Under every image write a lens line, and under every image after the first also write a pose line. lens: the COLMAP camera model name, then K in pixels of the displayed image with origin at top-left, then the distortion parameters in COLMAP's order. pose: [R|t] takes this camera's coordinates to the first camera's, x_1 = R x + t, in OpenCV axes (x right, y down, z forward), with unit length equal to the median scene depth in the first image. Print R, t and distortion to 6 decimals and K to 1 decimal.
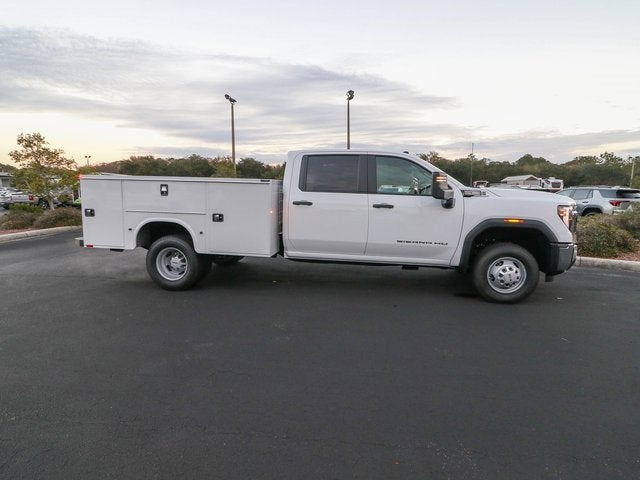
lens RADIAL K [[352.4, 0, 322.9], [0, 352.4, 247.2], [0, 0, 1]] dist [0.008375, -0.010900]
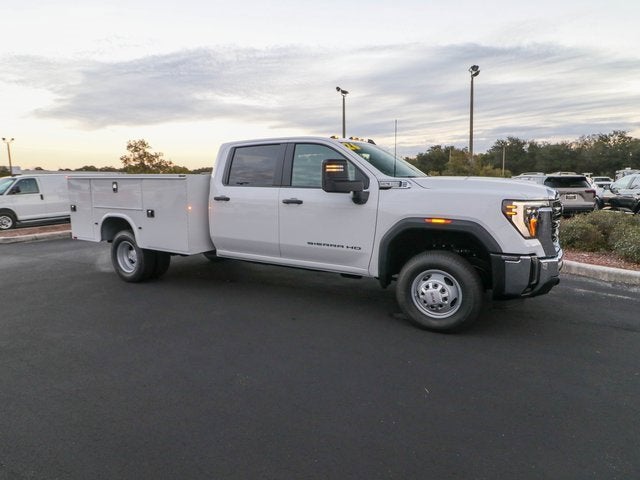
lens RADIAL K [[373.7, 0, 333.5], [0, 373.7, 242.1], [0, 0, 1]] dist [0.002745, -0.002932]
pose [[0.934755, 0.034378, -0.353627, 0.230104], [-0.036639, 0.999329, 0.000300, -0.008610], [0.353400, 0.012676, 0.935387, 0.072874]]
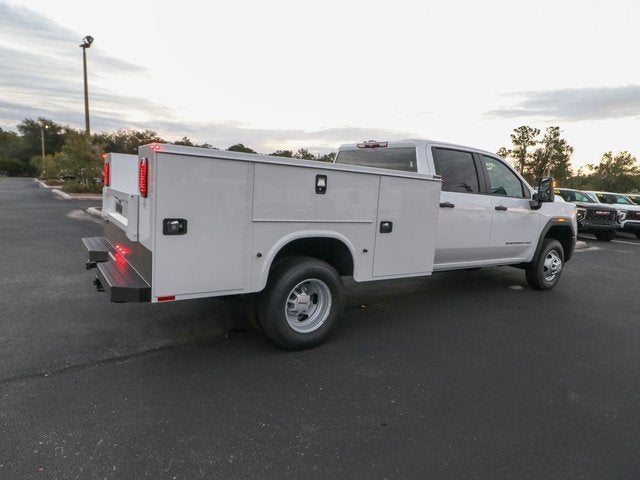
lens RADIAL K [[396.7, 0, 317.0], [0, 396.7, 249.6], [0, 0, 1]] dist [0.011347, -0.013726]
pose [[0.743286, -0.079350, 0.664252, -0.367133], [0.064244, 0.996818, 0.047189, -0.034145], [-0.665882, 0.007599, 0.746018, 0.203899]]
